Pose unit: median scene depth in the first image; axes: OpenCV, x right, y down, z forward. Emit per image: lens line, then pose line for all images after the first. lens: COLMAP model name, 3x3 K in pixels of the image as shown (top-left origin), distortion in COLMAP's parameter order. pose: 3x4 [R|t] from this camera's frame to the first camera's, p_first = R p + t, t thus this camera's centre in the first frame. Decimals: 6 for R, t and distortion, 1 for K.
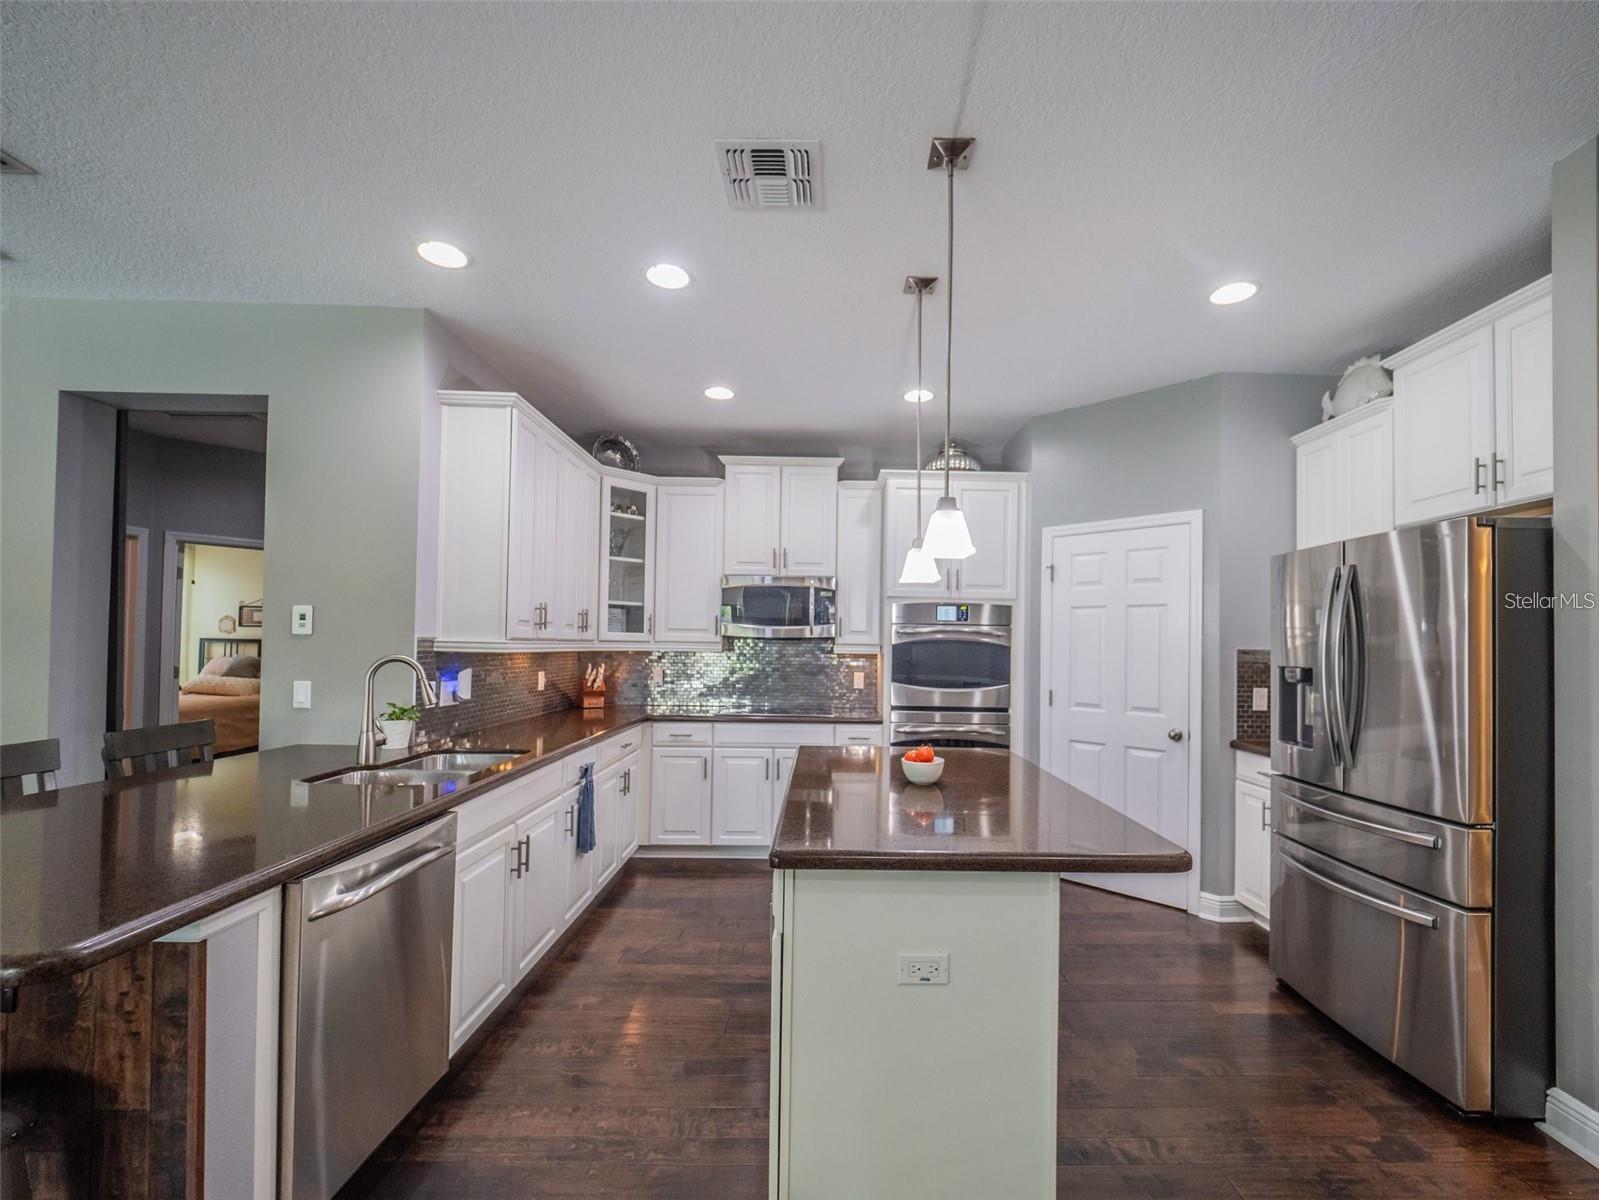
lens RADIAL K [[684.1, 0, 838.3], [0, 684.1, 634.0], [0, 0, 1]] dist [0.002202, -0.008753]
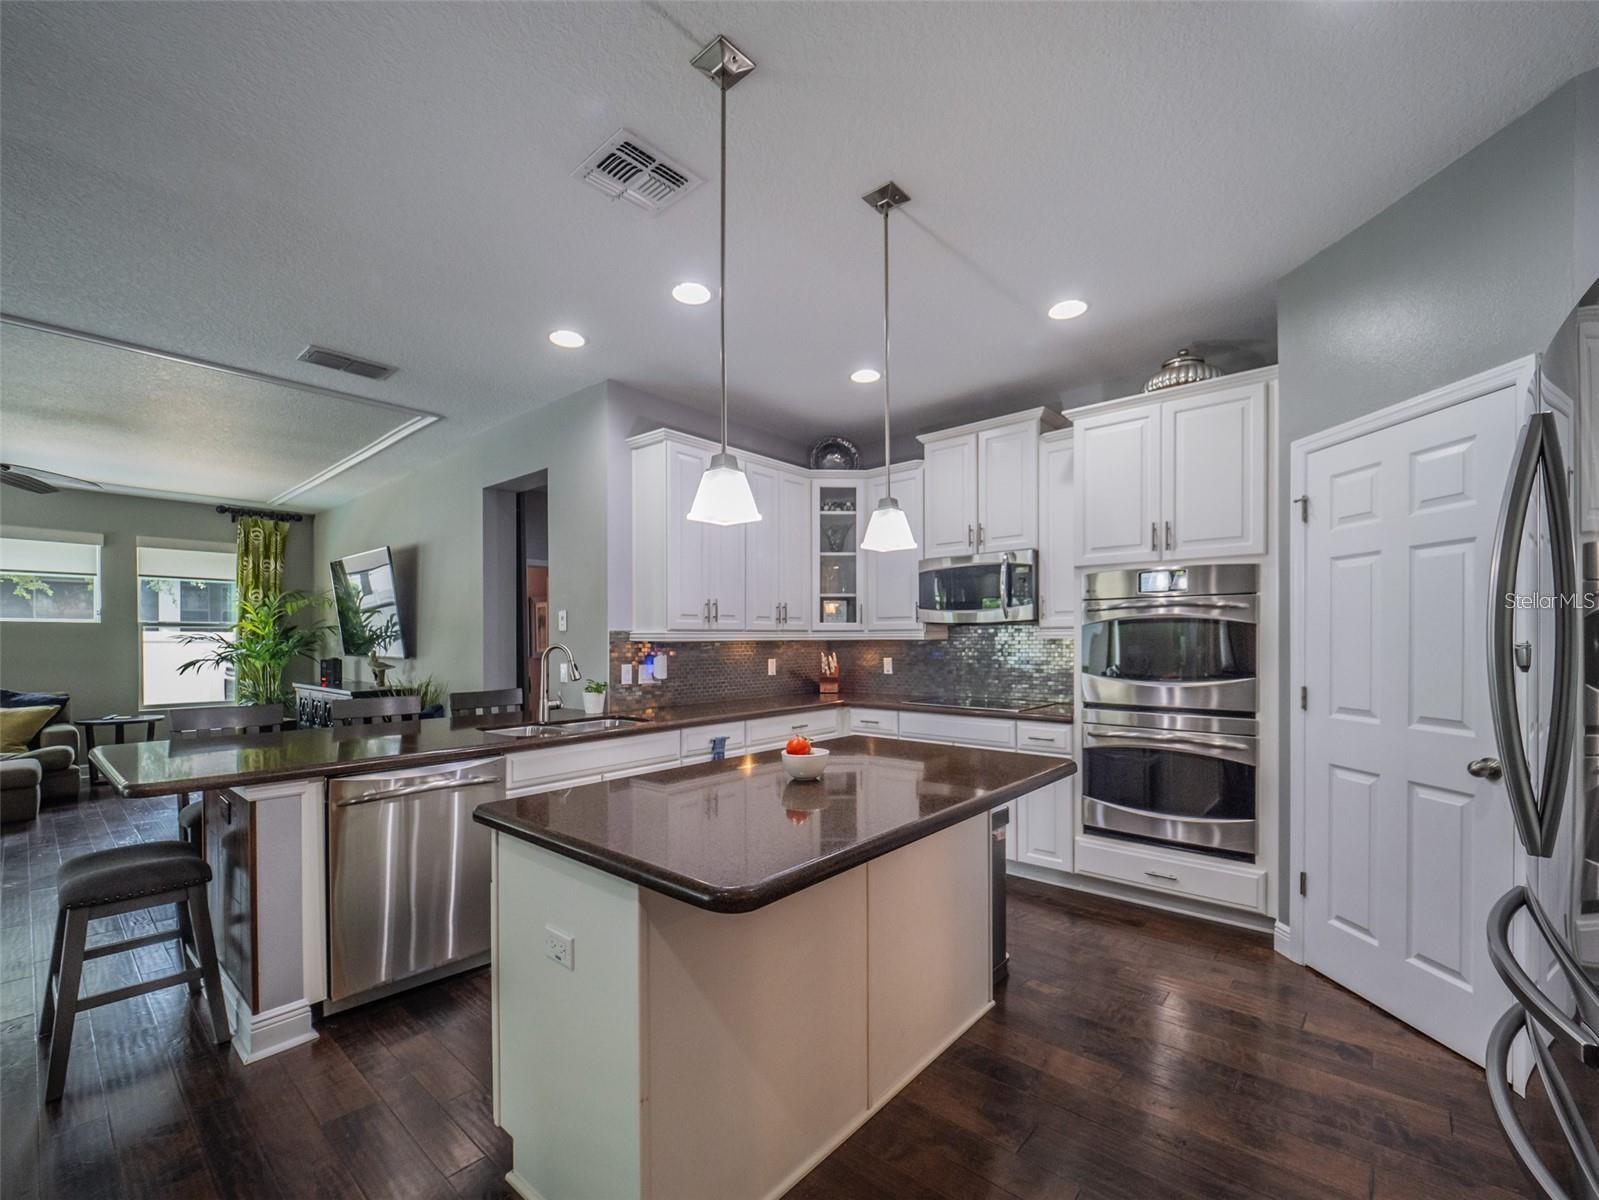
lens RADIAL K [[685.5, 0, 798.5], [0, 685.5, 645.6], [0, 0, 1]] dist [-0.003484, -0.000893]
pose [[0.740709, -0.013216, -0.671697, 0.463073], [0.028355, 0.999531, 0.011602, 0.024568], [0.671228, -0.027640, 0.740736, 0.219095]]
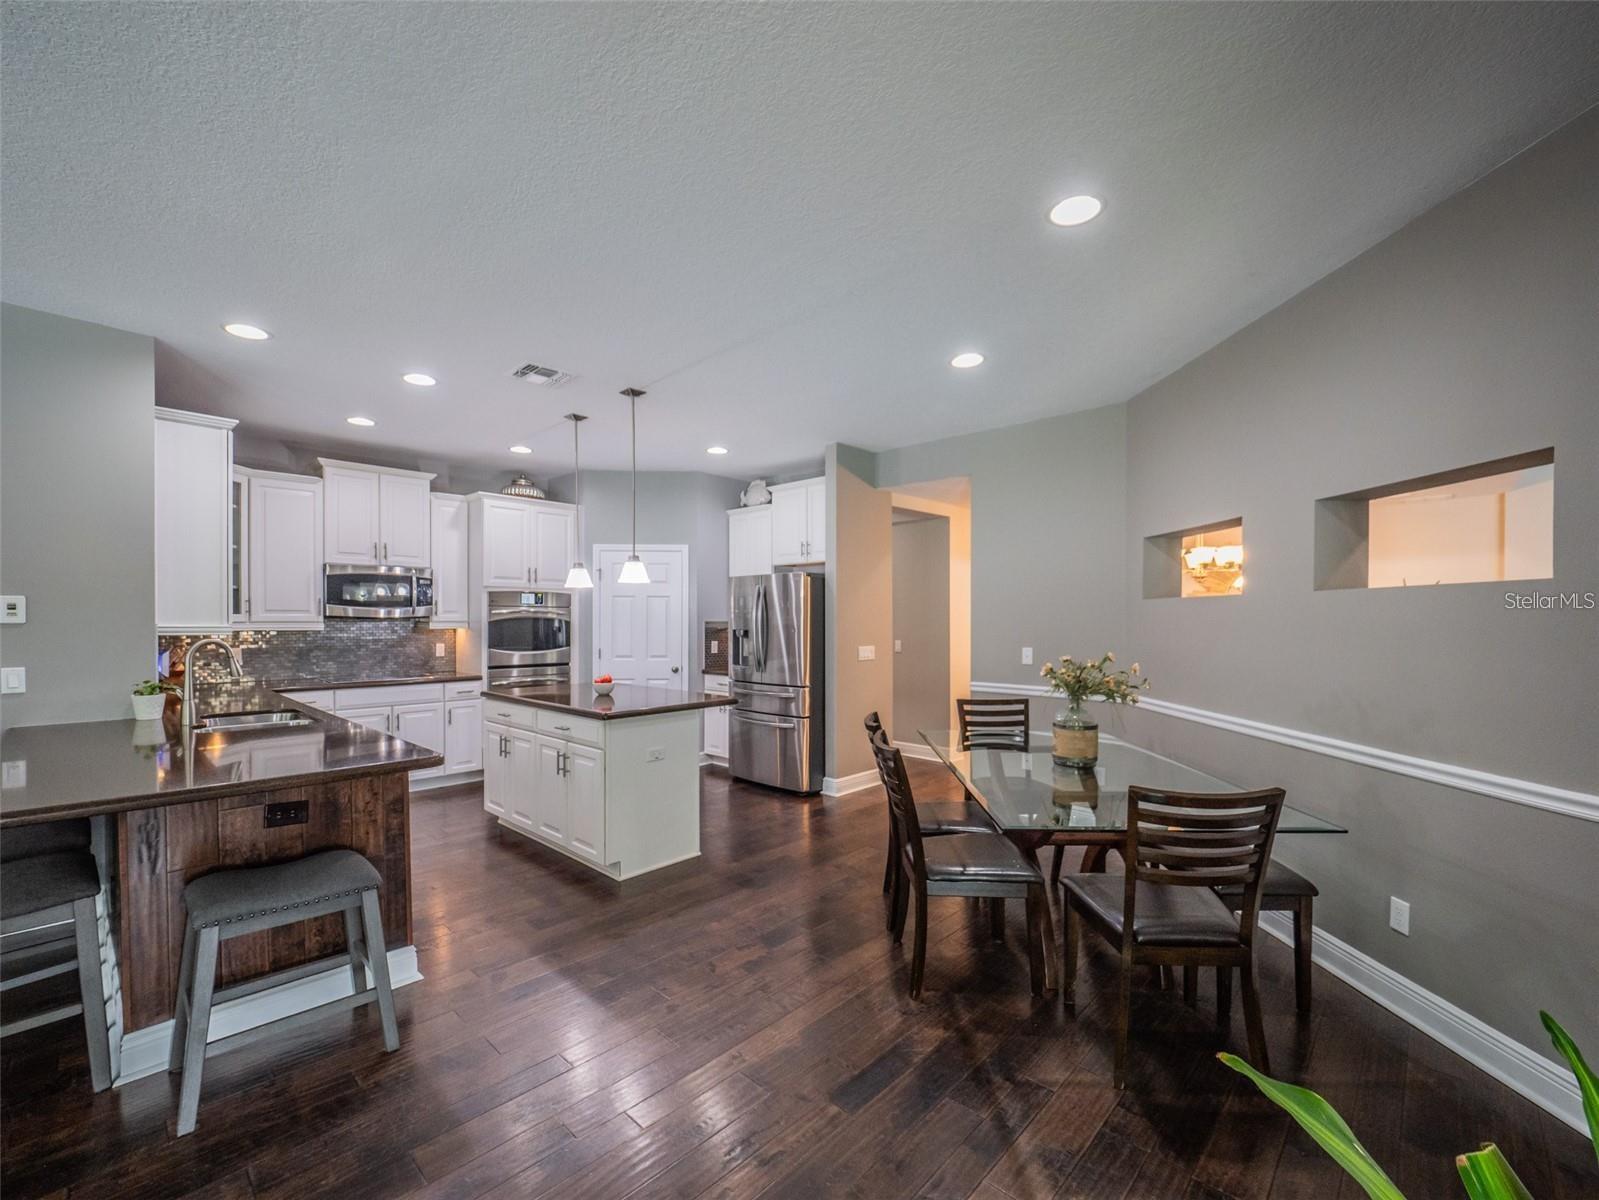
lens RADIAL K [[676.6, 0, 802.2], [0, 676.6, 619.1], [0, 0, 1]] dist [-0.000568, -0.000341]
pose [[0.696046, -0.015645, 0.717827, -0.564606], [-0.002758, 0.999697, 0.024462, -0.029240], [-0.717992, -0.019006, 0.695792, -0.486833]]
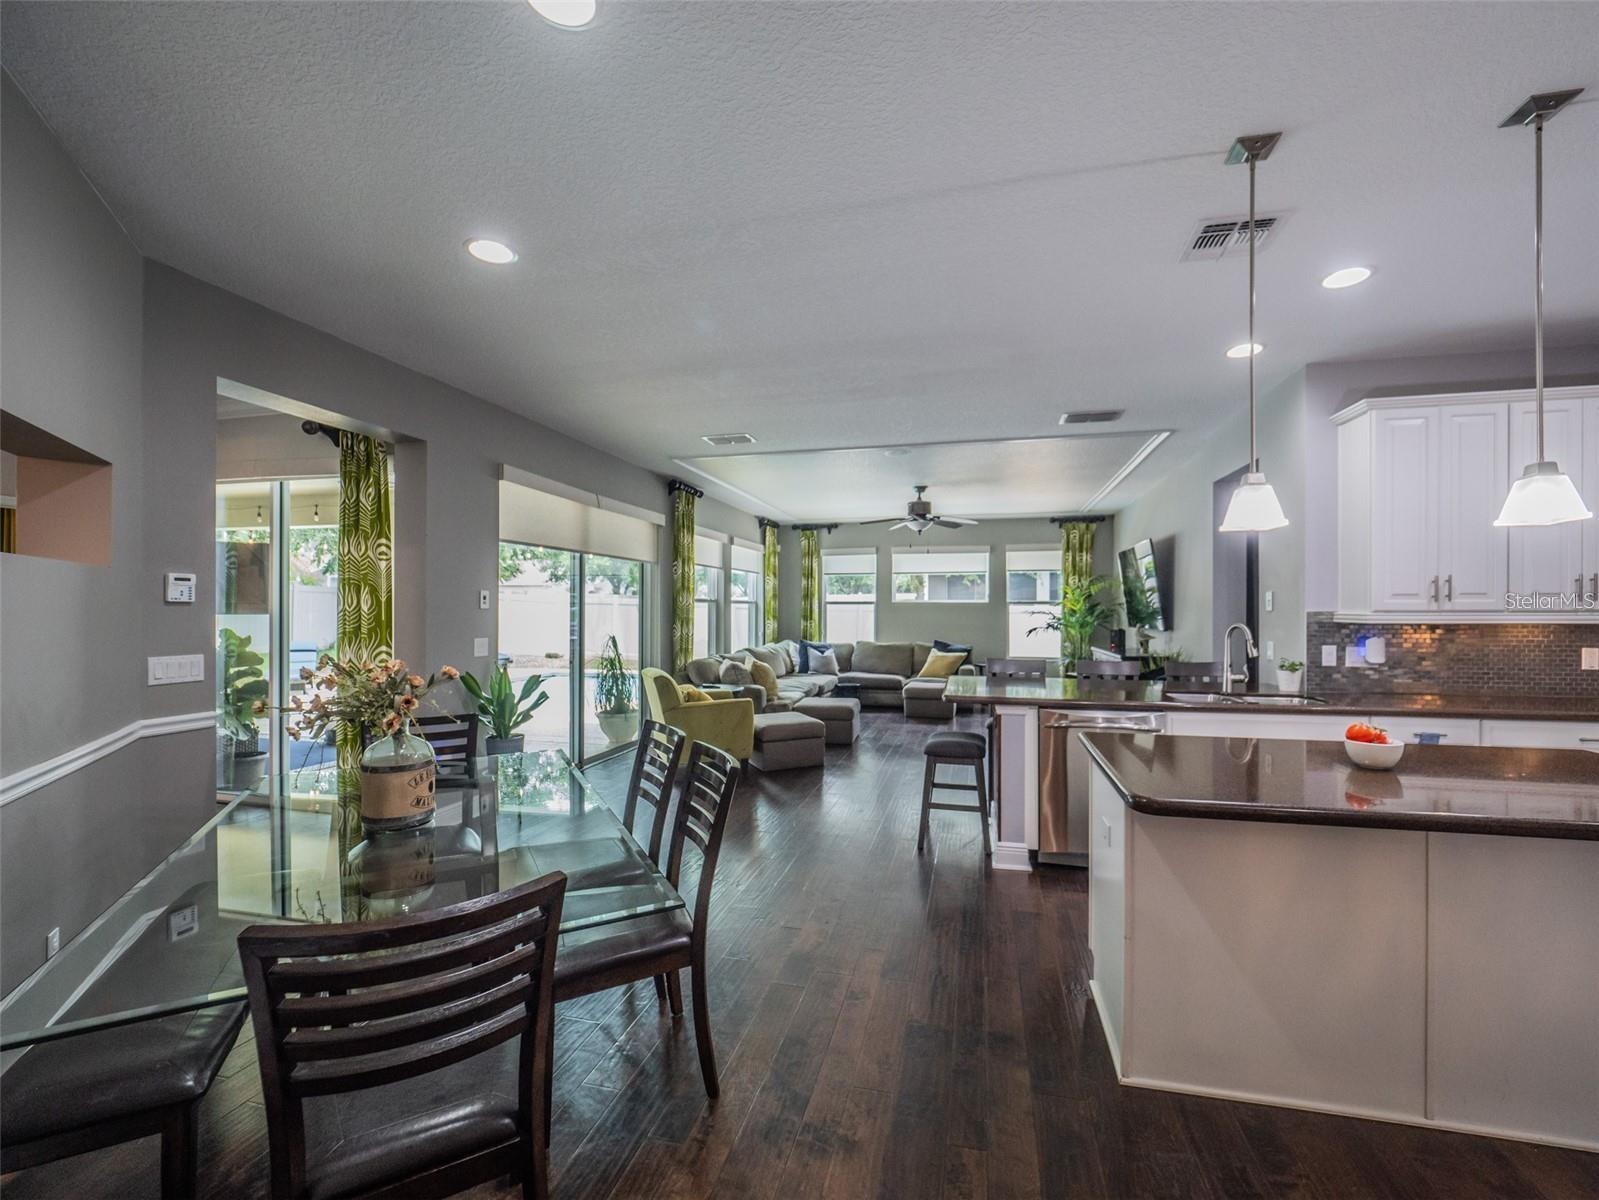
lens RADIAL K [[667.1, 0, 827.9], [0, 667.1, 610.4], [0, 0, 1]] dist [-0.000996, -0.000169]
pose [[-0.239077, -0.017908, -0.970835, 0.746194], [0.010017, 0.999731, -0.020907, 0.018062], [0.970949, -0.014723, -0.238834, 0.336116]]
